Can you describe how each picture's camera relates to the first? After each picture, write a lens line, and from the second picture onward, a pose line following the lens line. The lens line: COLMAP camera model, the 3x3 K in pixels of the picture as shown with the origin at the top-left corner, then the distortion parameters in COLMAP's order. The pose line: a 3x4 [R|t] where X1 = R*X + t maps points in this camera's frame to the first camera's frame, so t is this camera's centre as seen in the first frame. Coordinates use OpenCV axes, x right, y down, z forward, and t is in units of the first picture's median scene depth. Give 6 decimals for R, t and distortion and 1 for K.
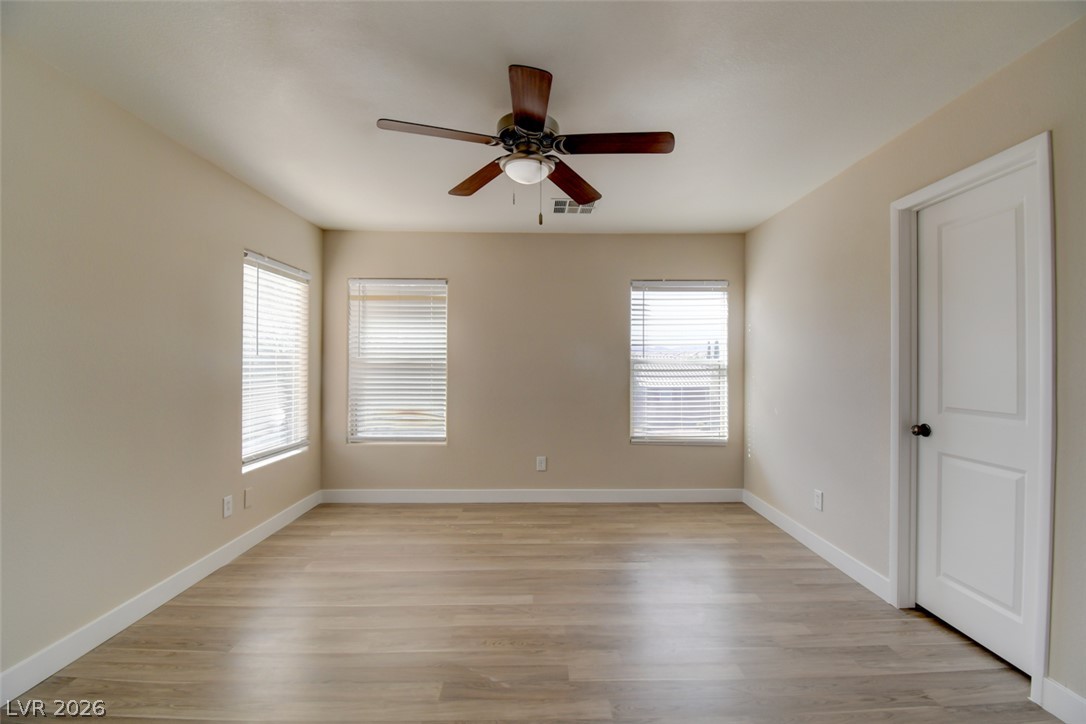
lens RADIAL K [[484.9, 0, 524.1], [0, 484.9, 363.7], [0, 0, 1]] dist [0.015535, -0.024770]
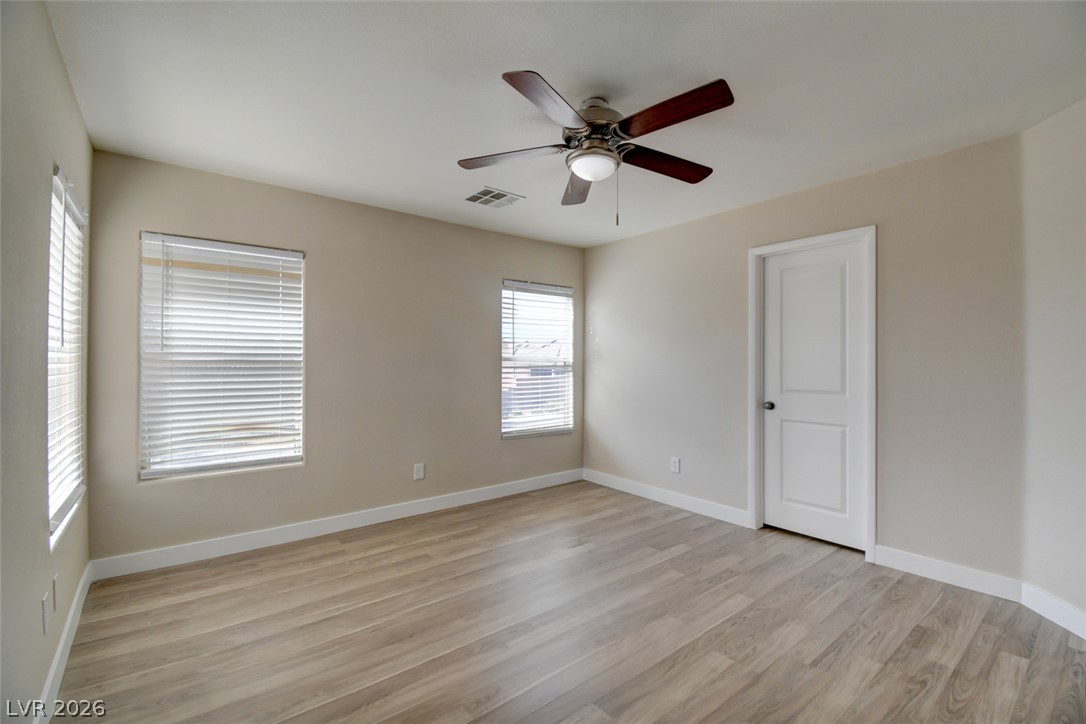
lens RADIAL K [[491.9, 0, 543.0], [0, 491.9, 362.0], [0, 0, 1]] dist [0.015619, -0.027148]
pose [[0.774447, -0.001836, 0.632636, -0.390367], [-0.000122, 0.999995, 0.003052, -0.000586], [-0.632639, -0.002440, 0.774443, 0.154294]]
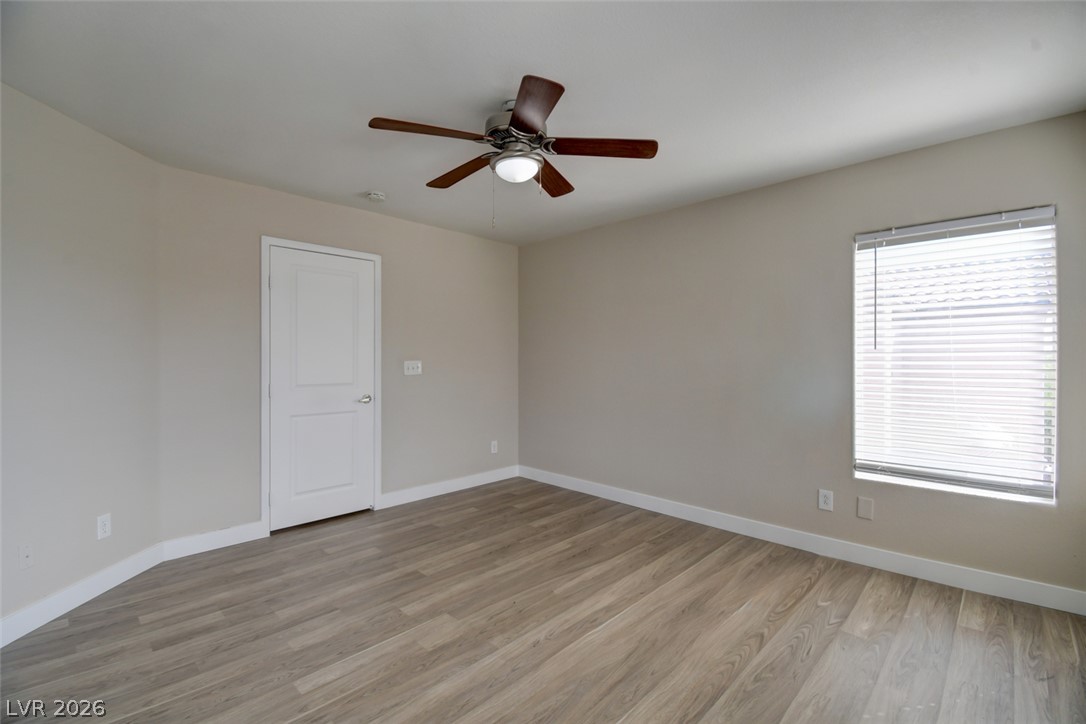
lens RADIAL K [[479.8, 0, 560.3], [0, 479.8, 361.1], [0, 0, 1]] dist [0.016011, -0.024788]
pose [[-0.666249, 0.000415, -0.745730, 0.381749], [-0.001227, 0.999998, 0.001653, 0.002617], [0.745729, 0.002017, -0.666247, 0.952995]]
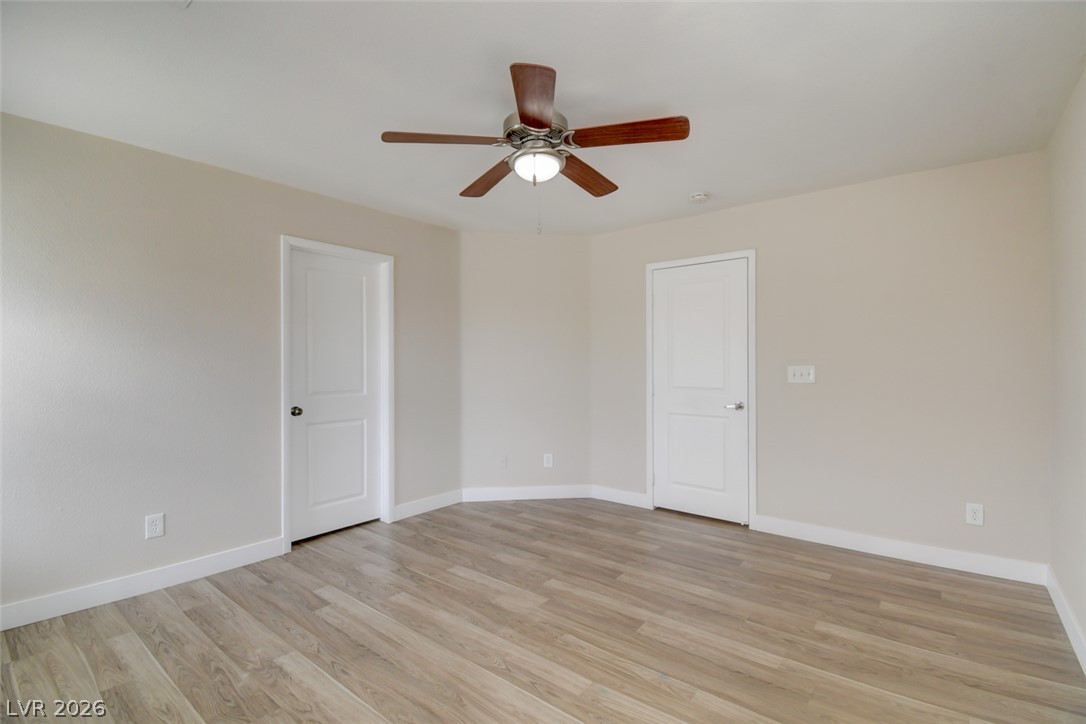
lens RADIAL K [[482.4, 0, 546.5], [0, 482.4, 365.4], [0, 0, 1]] dist [0.015970, -0.025136]
pose [[-0.797890, -0.004070, 0.602790, -0.328425], [-0.001506, 0.999988, 0.004758, -0.000059], [-0.602802, 0.002888, -0.797886, 0.968017]]
